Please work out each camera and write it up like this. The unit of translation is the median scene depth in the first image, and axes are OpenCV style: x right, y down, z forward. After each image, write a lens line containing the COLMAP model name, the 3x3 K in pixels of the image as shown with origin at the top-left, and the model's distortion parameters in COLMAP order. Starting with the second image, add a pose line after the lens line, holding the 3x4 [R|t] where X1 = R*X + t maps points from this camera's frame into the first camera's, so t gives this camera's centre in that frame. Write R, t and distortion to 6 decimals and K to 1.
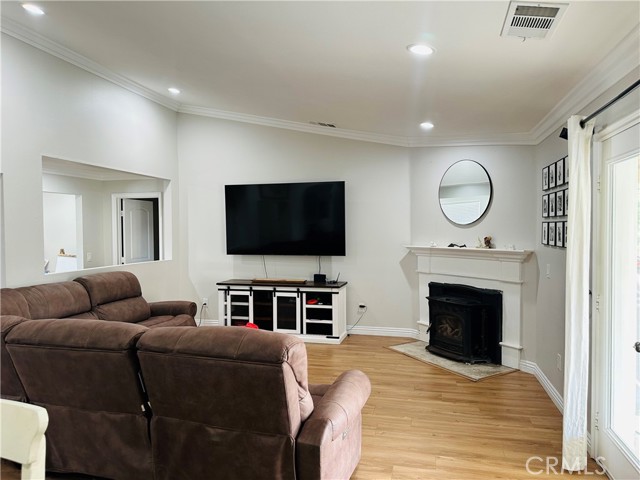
lens RADIAL K [[455.2, 0, 323.7], [0, 455.2, 240.5], [0, 0, 1]] dist [0.055595, -0.065152]
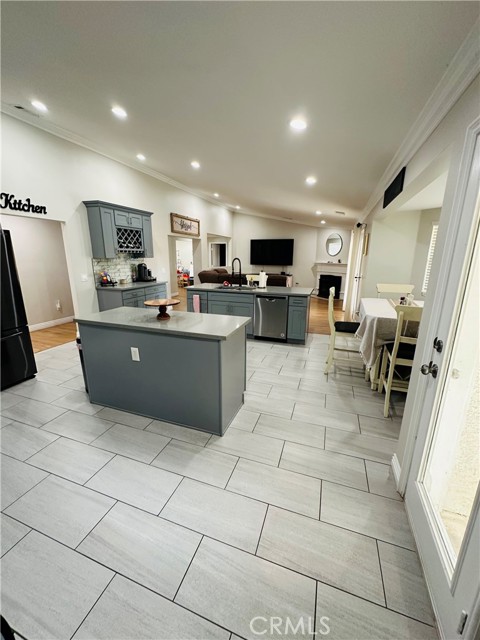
lens RADIAL K [[259.2, 0, 239.6], [0, 259.2, 319.2], [0, 0, 1]] dist [0.001126, 0.000480]
pose [[0.993445, 0.038858, -0.107506, -0.097481], [-0.015007, 0.976645, 0.214334, 0.019455], [0.113324, -0.211316, 0.970826, -0.742990]]
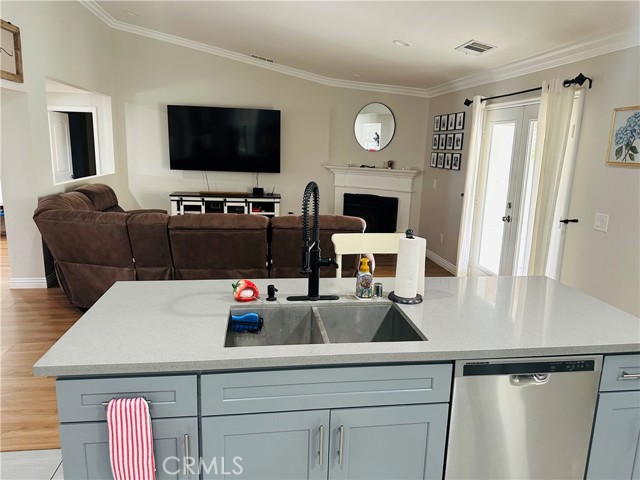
lens RADIAL K [[455.2, 0, 333.2], [0, 455.2, 240.6], [0, 0, 1]] dist [0.055595, -0.065152]
pose [[0.925836, -0.043417, 0.375423, -0.300460], [-0.025743, 0.983827, 0.177264, -0.008516], [-0.377047, -0.173782, 0.909744, -0.225749]]
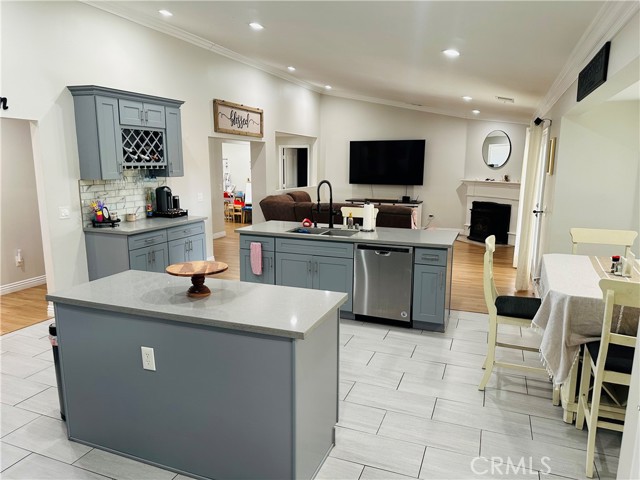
lens RADIAL K [[455.2, 0, 318.4], [0, 455.2, 245.6], [0, 0, 1]] dist [0.055595, -0.065152]
pose [[0.989725, 0.035727, -0.138450, -0.093943], [-0.013806, 0.987635, 0.156163, -0.004312], [0.142317, -0.152647, 0.977980, -0.750547]]
